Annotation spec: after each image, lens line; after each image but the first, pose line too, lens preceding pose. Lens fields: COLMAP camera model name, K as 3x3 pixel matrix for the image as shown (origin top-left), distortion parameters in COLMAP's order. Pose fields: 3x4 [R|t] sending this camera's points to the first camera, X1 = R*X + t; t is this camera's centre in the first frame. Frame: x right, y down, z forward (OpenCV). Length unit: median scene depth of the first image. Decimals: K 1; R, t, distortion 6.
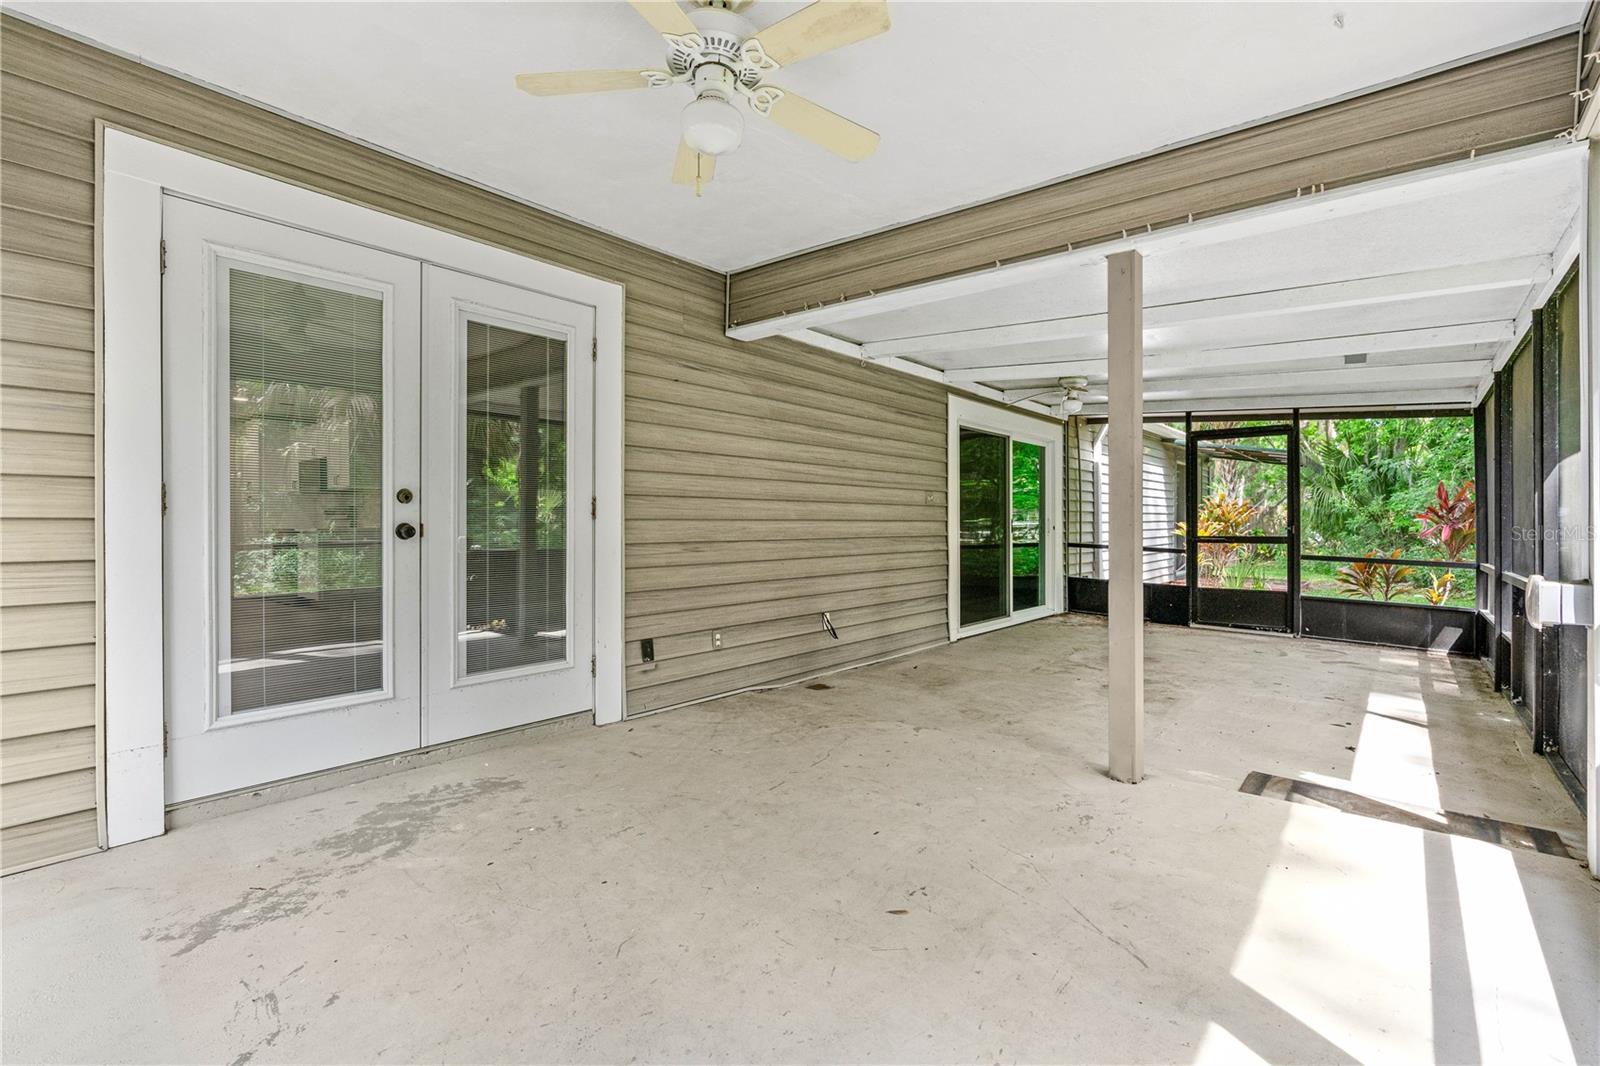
lens RADIAL K [[732.5, 0, 804.9], [0, 732.5, 526.4], [0, 0, 1]] dist [-0.005064, 0.001089]
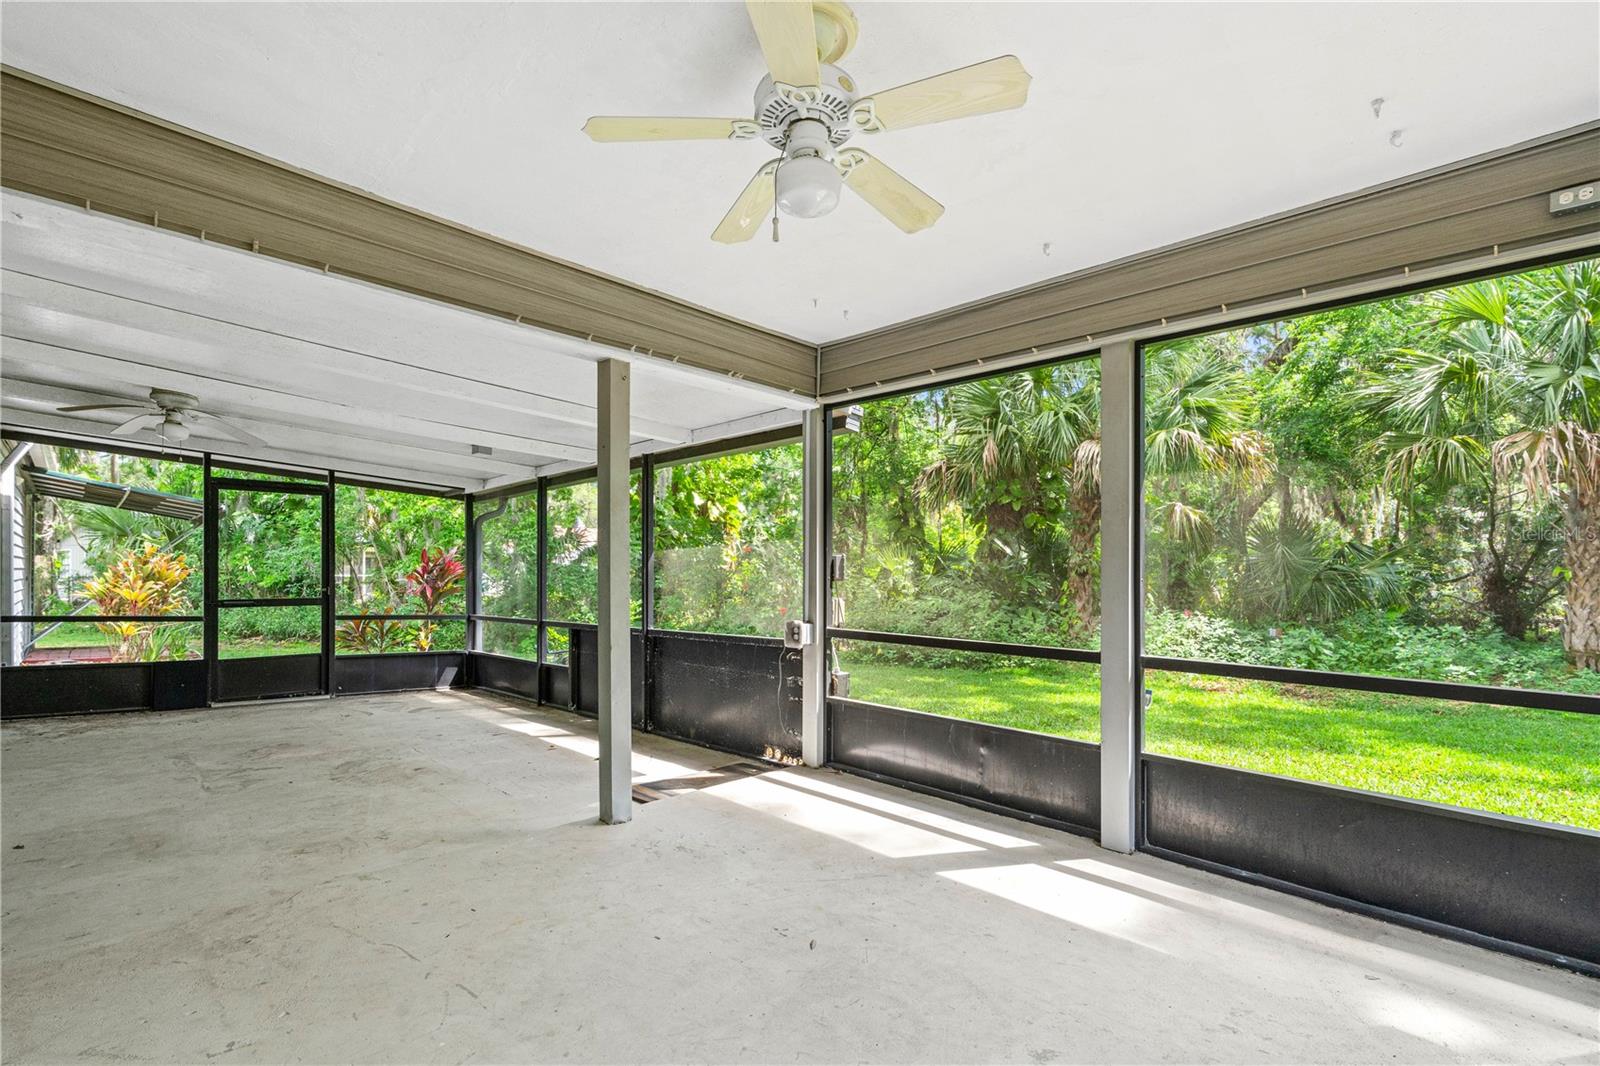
lens RADIAL K [[732.5, 0, 817.1], [0, 732.5, 575.5], [0, 0, 1]] dist [-0.005064, 0.001089]
pose [[0.088451, 0.001661, 0.996079, -0.459092], [0.000734, 0.999998, -0.001733, -0.024175], [-0.996080, 0.000885, 0.088450, 0.400227]]
